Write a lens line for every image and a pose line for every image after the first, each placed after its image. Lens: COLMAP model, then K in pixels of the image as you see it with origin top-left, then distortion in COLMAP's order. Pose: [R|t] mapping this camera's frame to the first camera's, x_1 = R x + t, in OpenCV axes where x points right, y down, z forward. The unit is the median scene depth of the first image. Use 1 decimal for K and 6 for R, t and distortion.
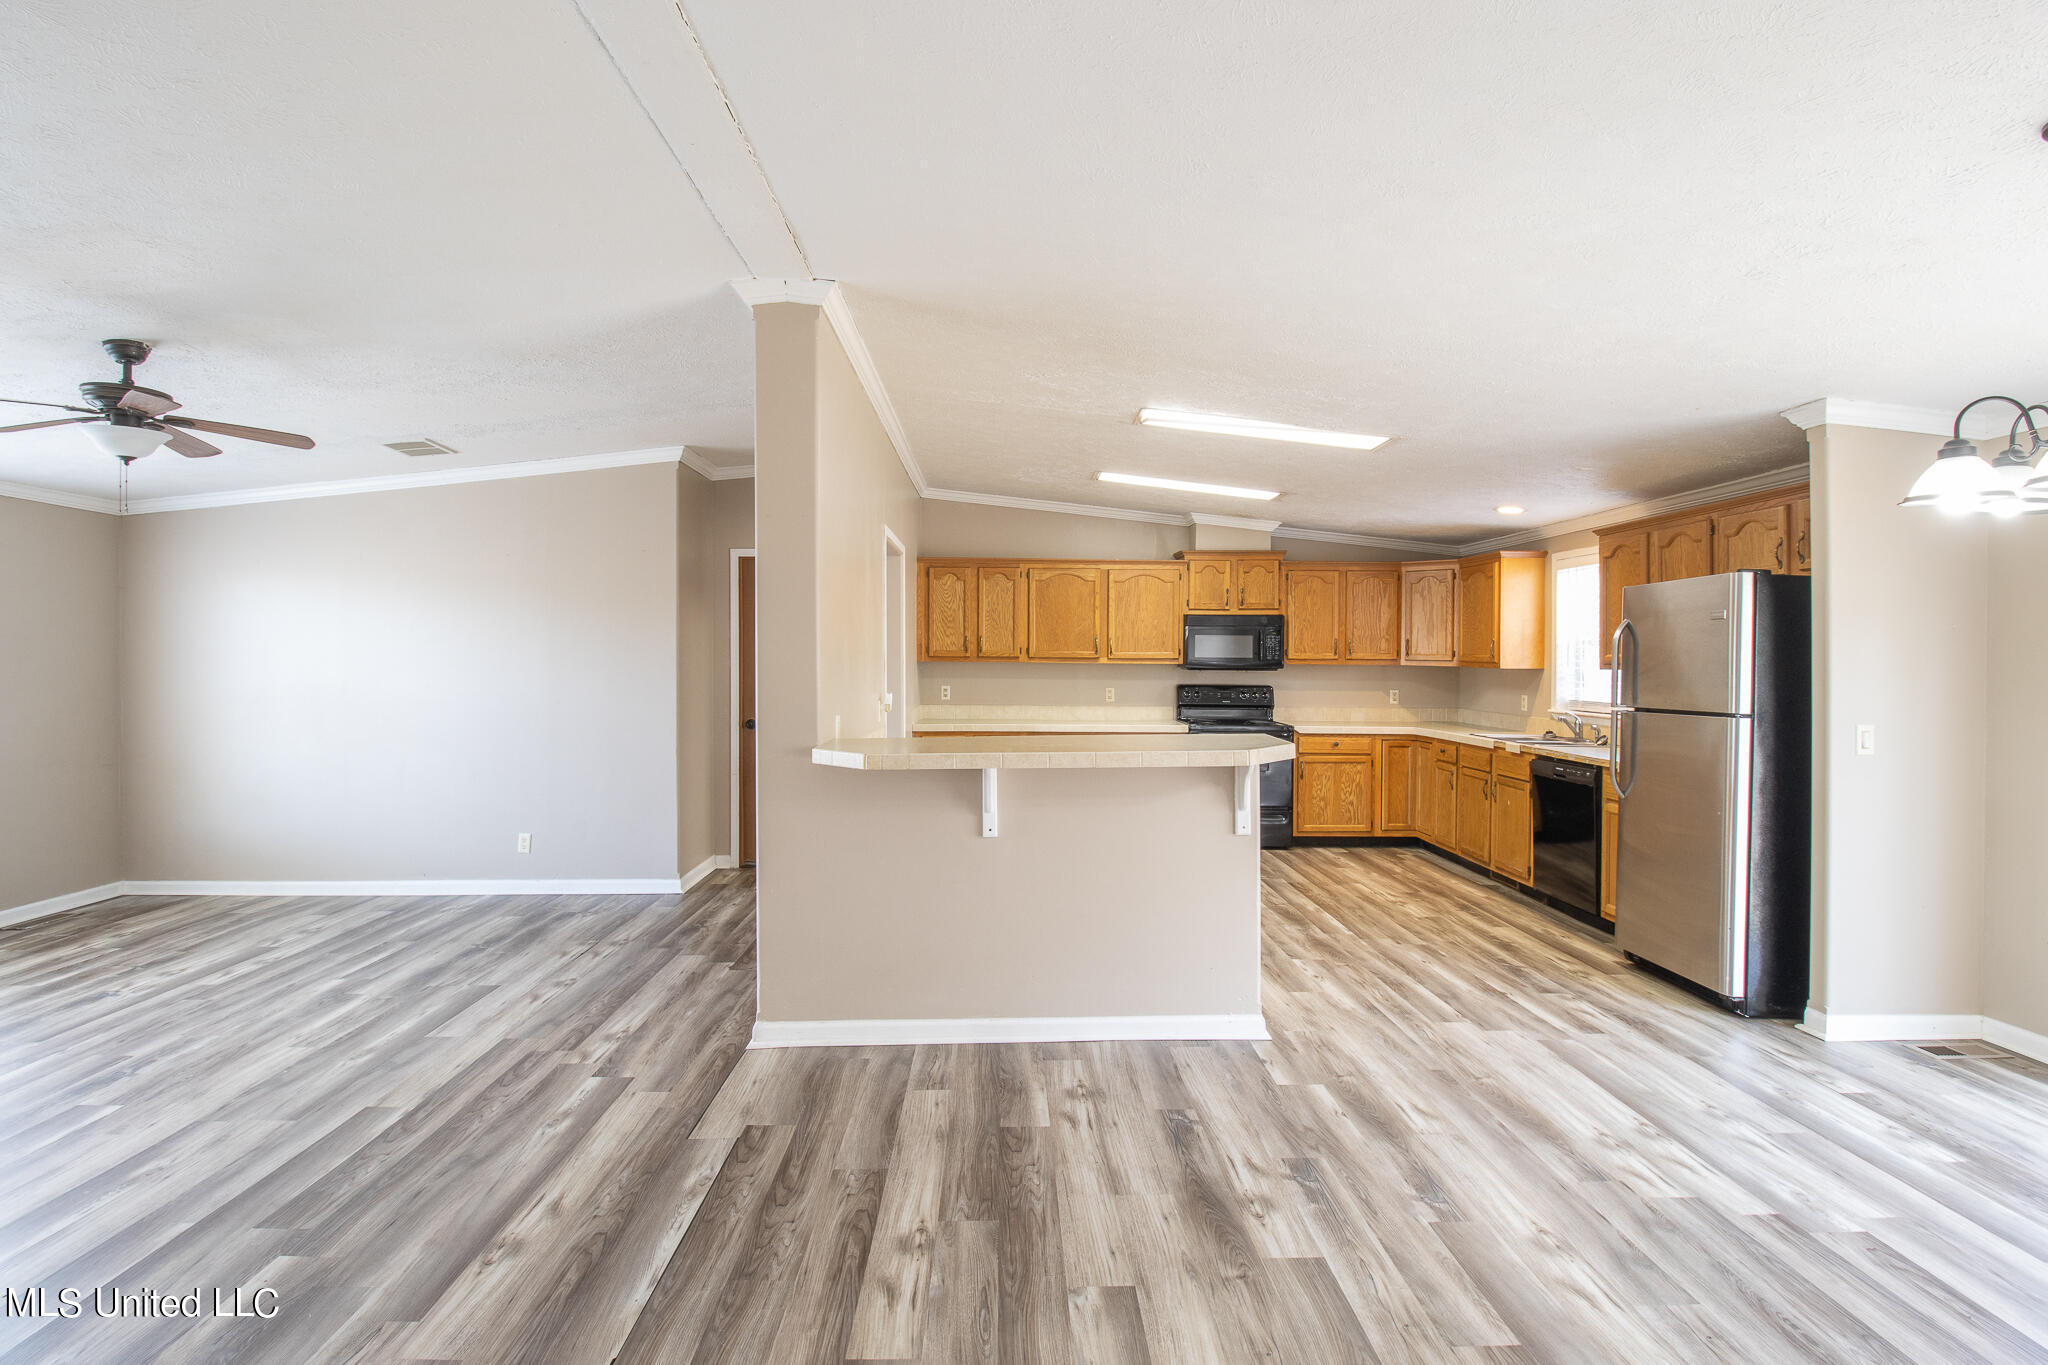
lens RADIAL K [[952.6, 0, 1011.2], [0, 952.6, 689.7], [0, 0, 1]] dist [-0.004639, -0.010905]
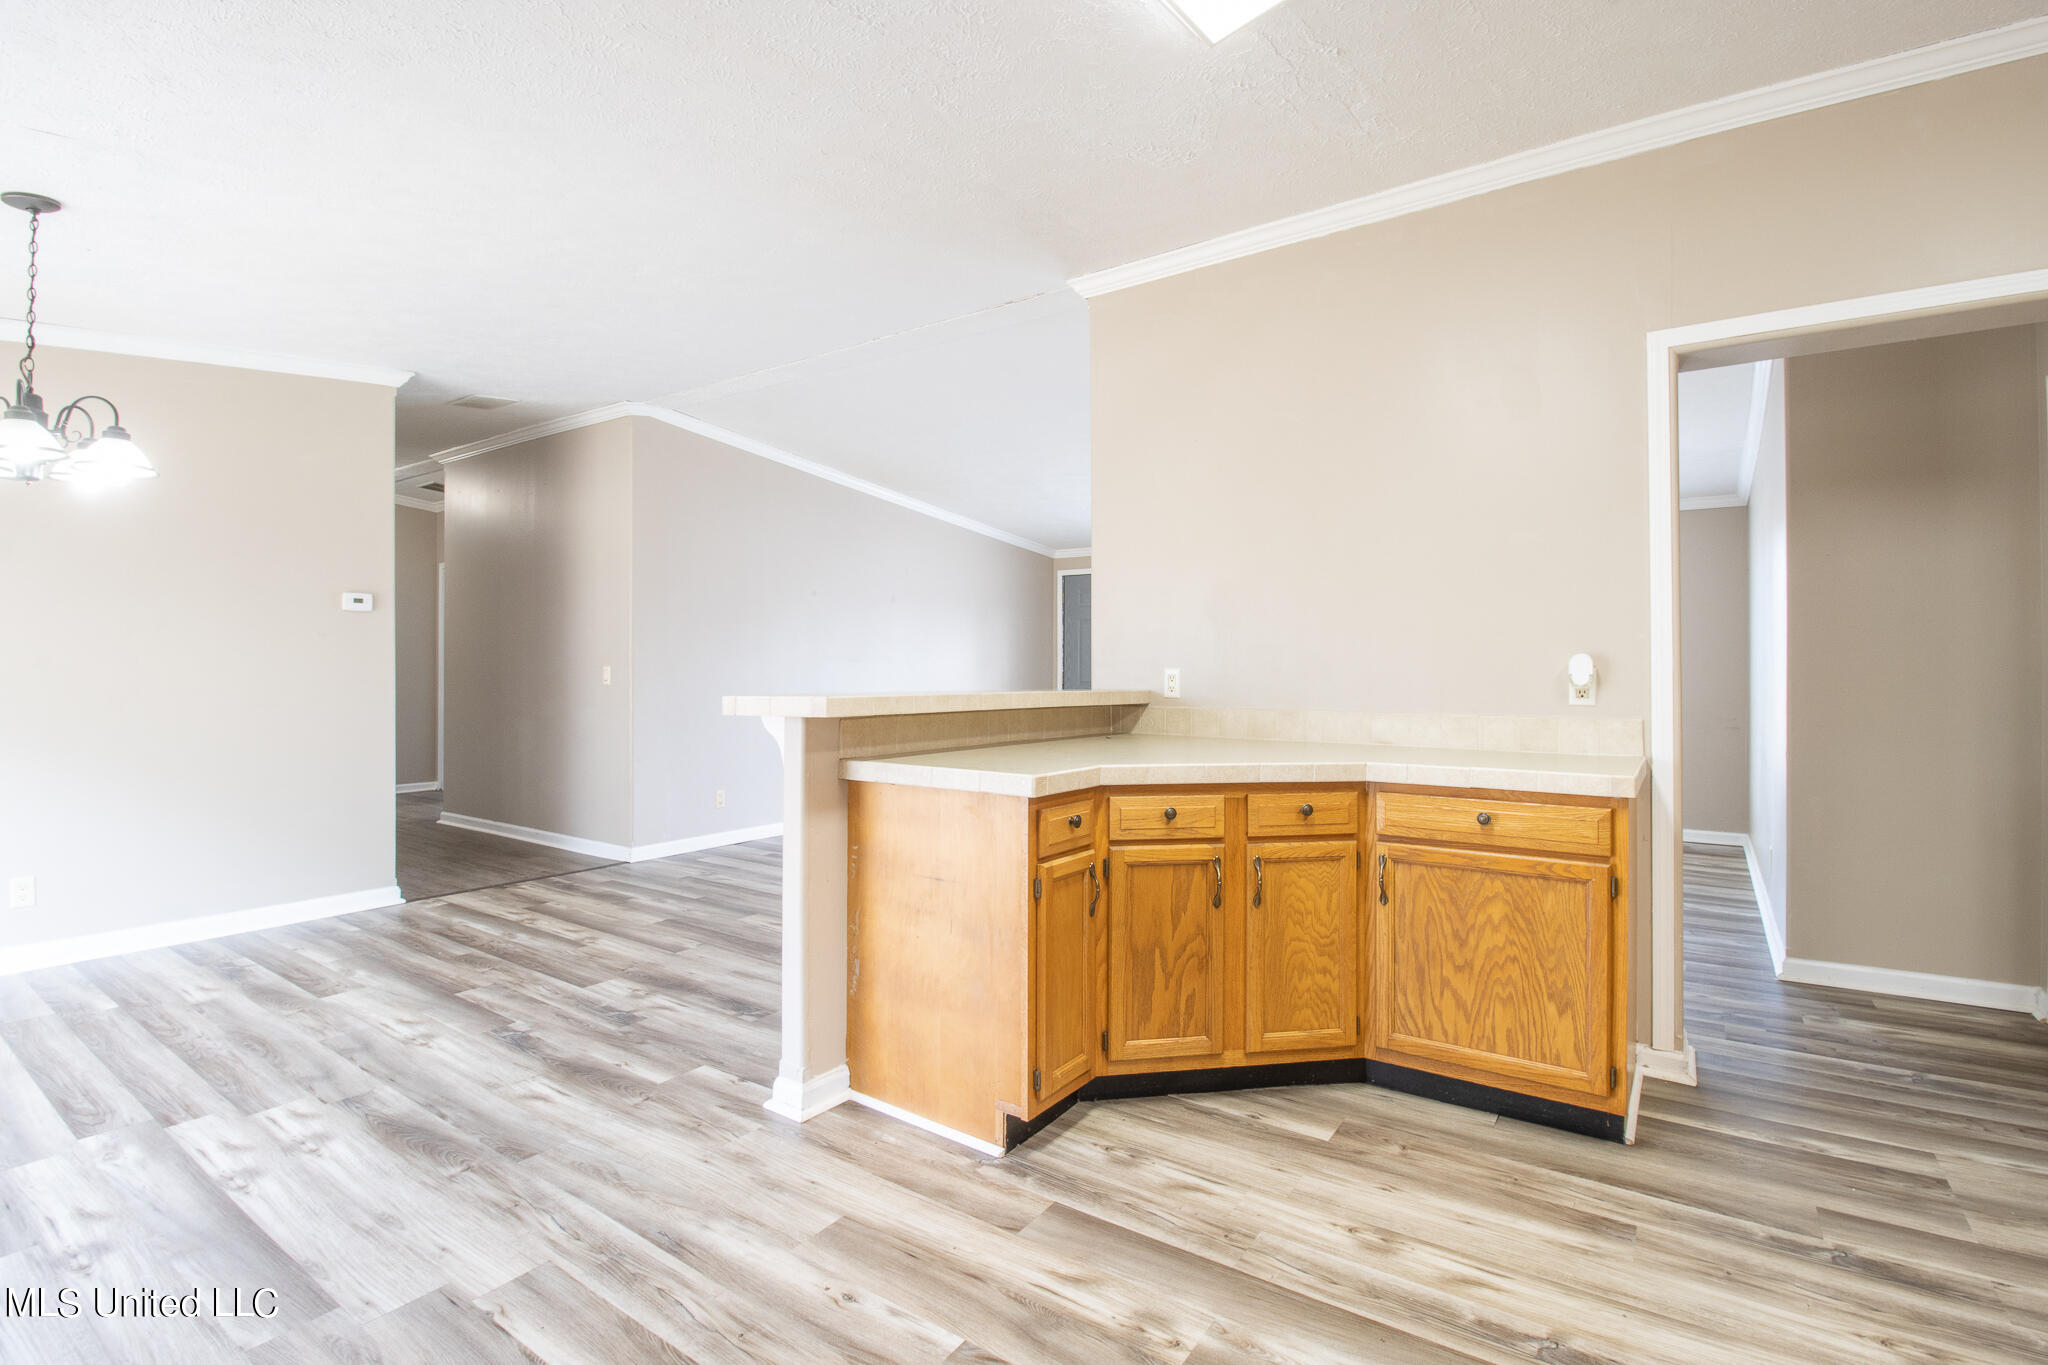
lens RADIAL K [[952.6, 0, 1005.4], [0, 952.6, 656.0], [0, 0, 1]] dist [-0.004639, -0.010905]
pose [[-0.592733, -0.012378, -0.805304, 0.710674], [-0.027838, 0.999599, 0.005125, 0.016640], [0.804918, 0.025456, -0.592840, 1.487384]]
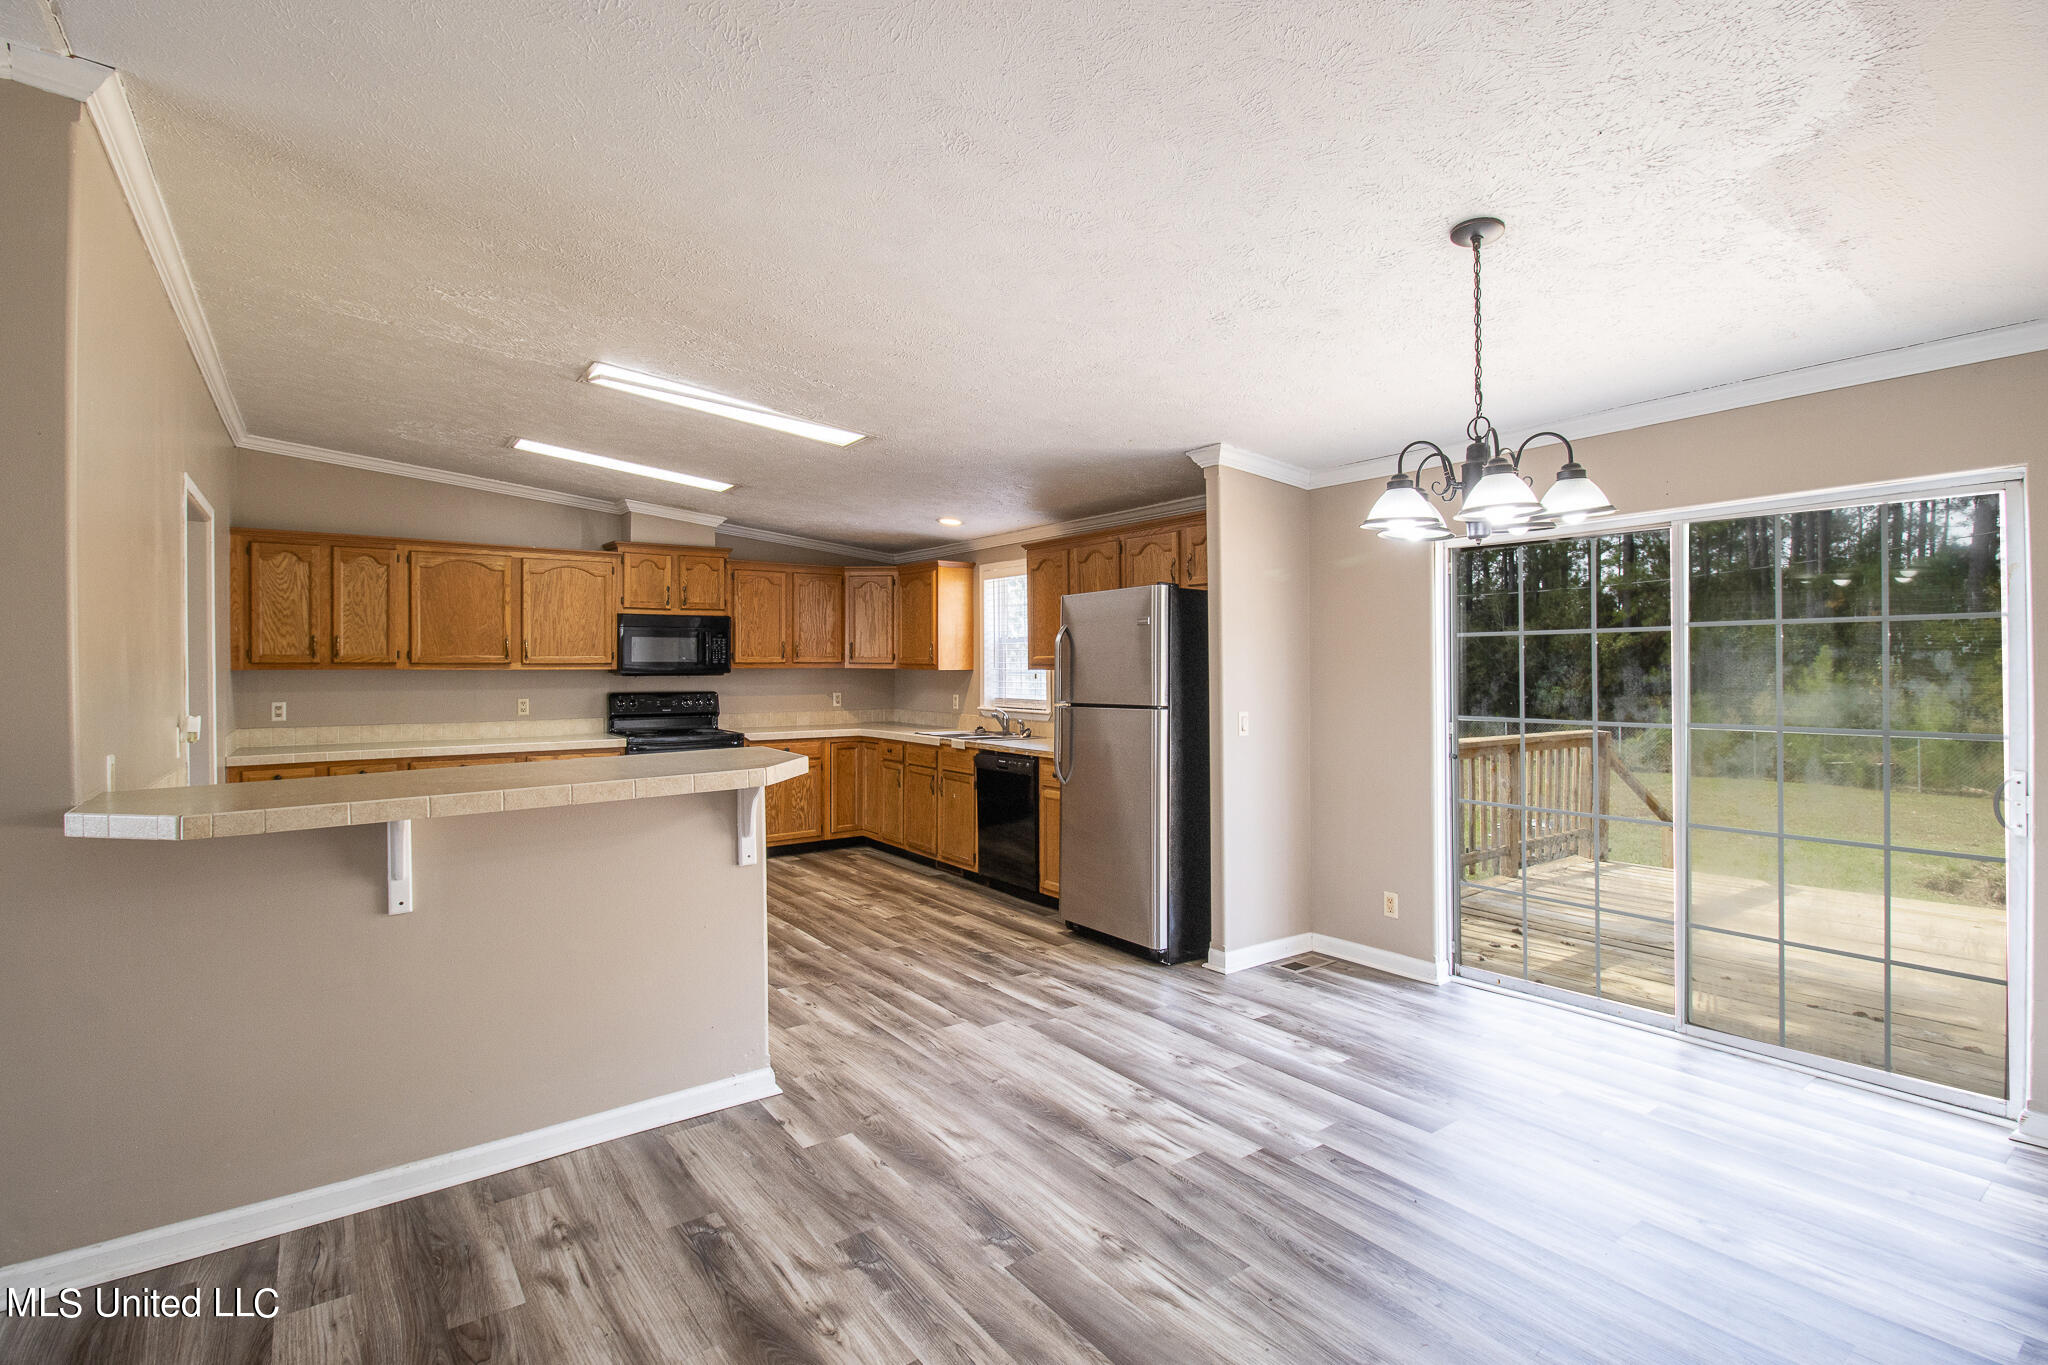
lens RADIAL K [[952.6, 0, 1009.6], [0, 952.6, 670.1], [0, 0, 1]] dist [-0.004639, -0.010905]
pose [[0.820022, -0.013255, 0.572179, -0.049612], [0.027445, 0.999492, -0.016179, -0.003366], [-0.571674, 0.028970, 0.819969, 0.141312]]
